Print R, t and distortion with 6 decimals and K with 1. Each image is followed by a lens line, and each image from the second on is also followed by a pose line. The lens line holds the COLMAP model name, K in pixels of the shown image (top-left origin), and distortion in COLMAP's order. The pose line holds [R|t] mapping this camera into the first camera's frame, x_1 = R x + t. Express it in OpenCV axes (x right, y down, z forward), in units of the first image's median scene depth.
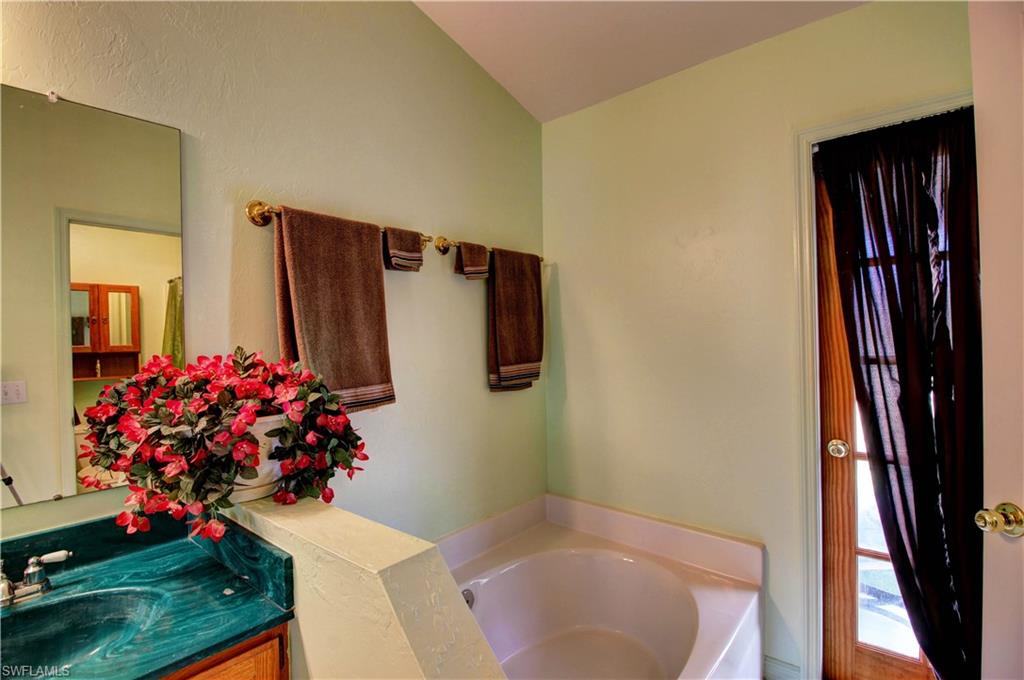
lens RADIAL K [[479.3, 0, 501.5], [0, 479.3, 337.6], [0, 0, 1]] dist [0.006946, -0.016462]
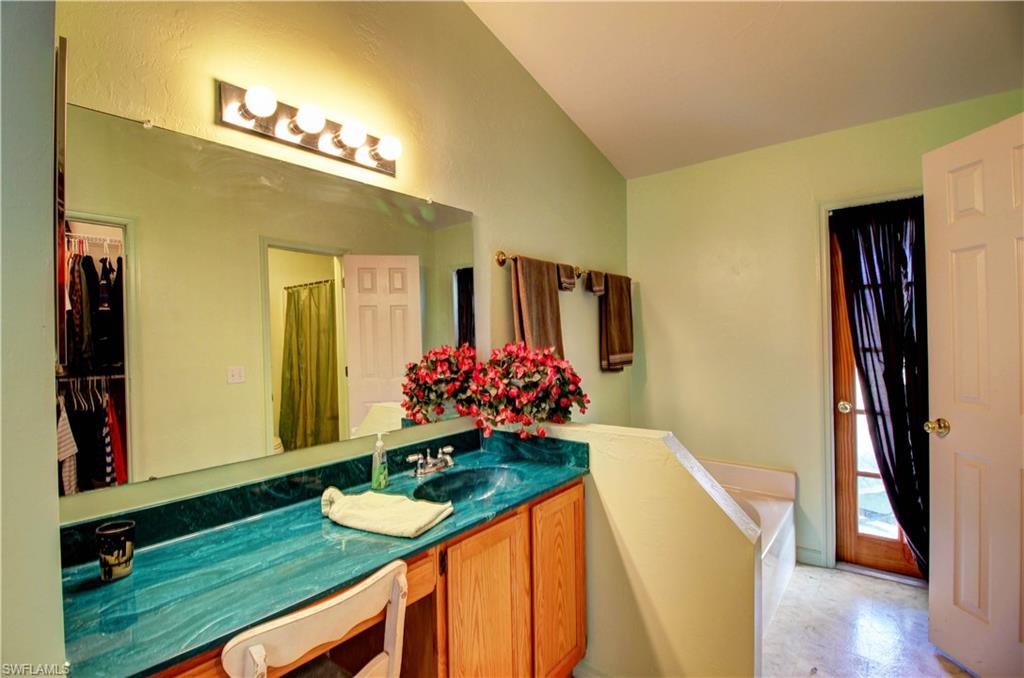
lens RADIAL K [[474.8, 0, 499.8], [0, 474.8, 335.3], [0, 0, 1]] dist [0.000257, -0.015080]
pose [[0.999878, 0.001438, 0.015538, -0.455213], [-0.001374, 0.999990, -0.004144, 0.008507], [-0.015543, 0.004122, 0.999871, -0.532632]]
